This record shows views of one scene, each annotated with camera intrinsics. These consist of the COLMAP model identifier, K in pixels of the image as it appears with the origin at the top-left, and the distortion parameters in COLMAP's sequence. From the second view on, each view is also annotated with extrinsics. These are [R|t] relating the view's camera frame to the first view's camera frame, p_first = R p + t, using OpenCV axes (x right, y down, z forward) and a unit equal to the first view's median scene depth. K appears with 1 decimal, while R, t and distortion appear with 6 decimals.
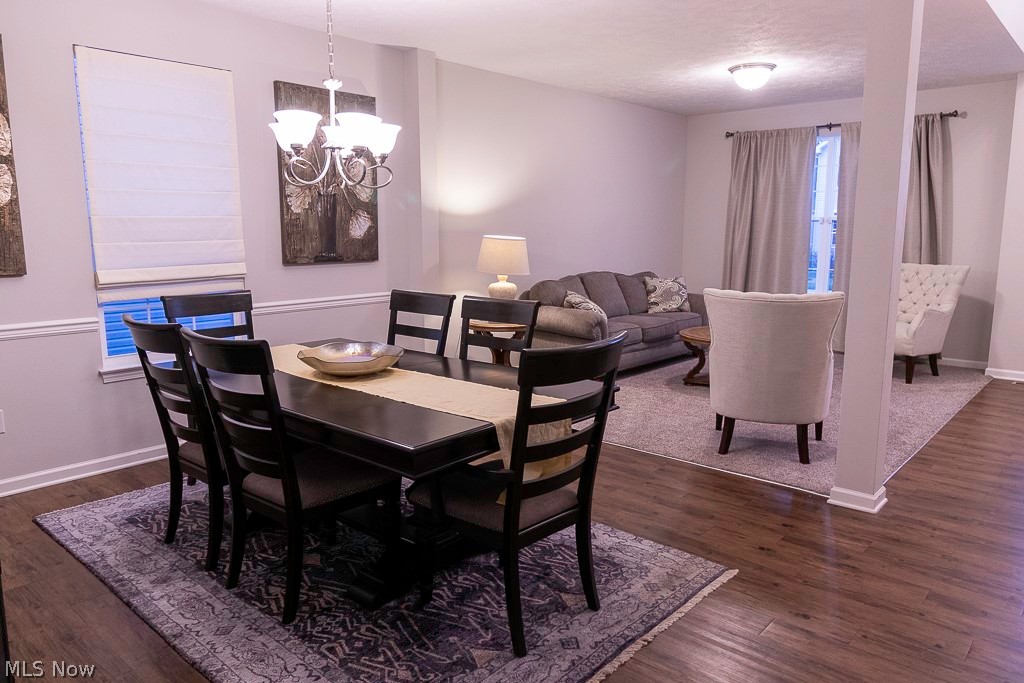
lens RADIAL K [[697.8, 0, 537.3], [0, 697.8, 333.5], [0, 0, 1]] dist [-0.003300, 0.010289]
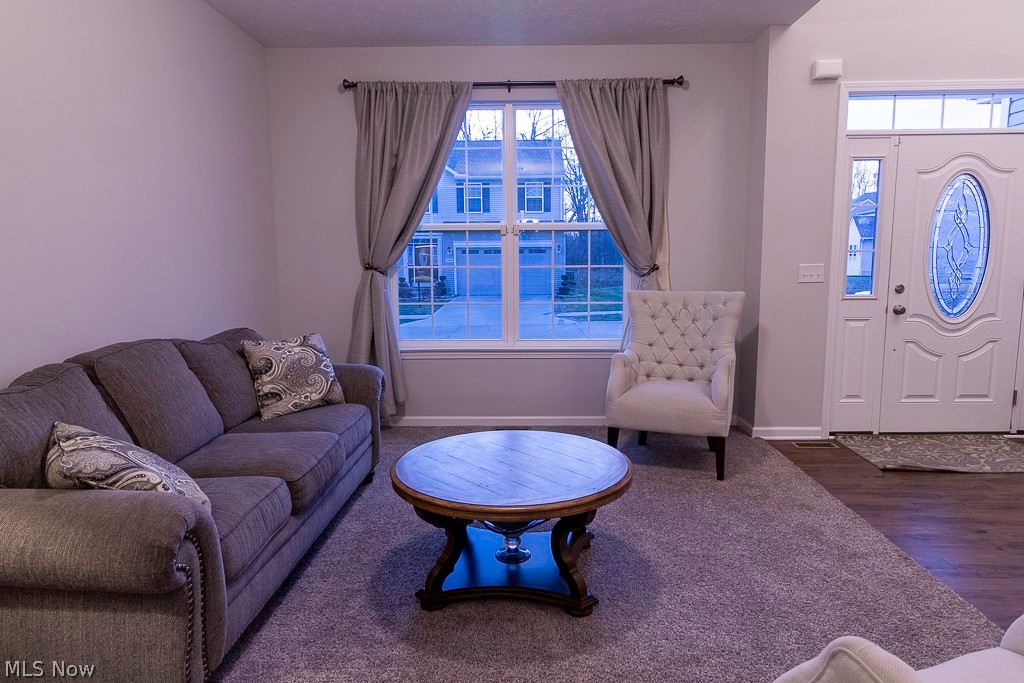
lens RADIAL K [[661.0, 0, 528.1], [0, 661.0, 340.8], [0, 0, 1]] dist [0.001544, -0.000116]
pose [[0.768663, -0.090031, 0.633287, 0.029295], [0.103386, 0.994514, 0.015899, -0.105019], [-0.631244, 0.053252, 0.773754, 0.812969]]
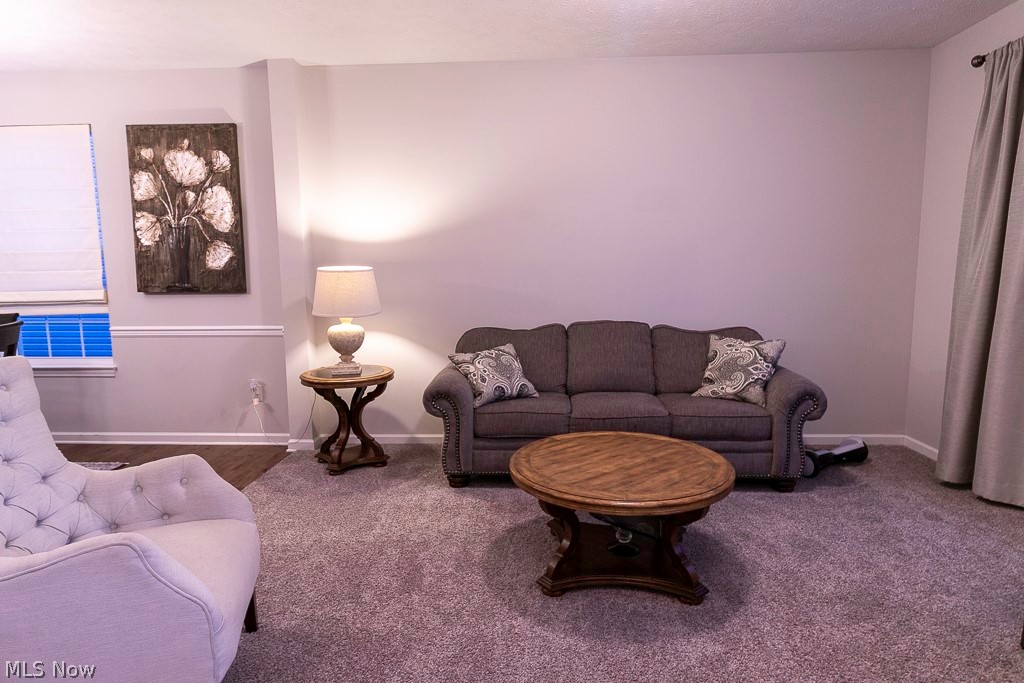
lens RADIAL K [[624.4, 0, 506.1], [0, 624.4, 338.2], [0, 0, 1]] dist [0.014497, -0.002970]
pose [[0.609761, 0.095856, -0.786767, 0.727177], [-0.109468, 0.993332, 0.036183, -0.119964], [0.784989, 0.064063, 0.616188, 0.805234]]
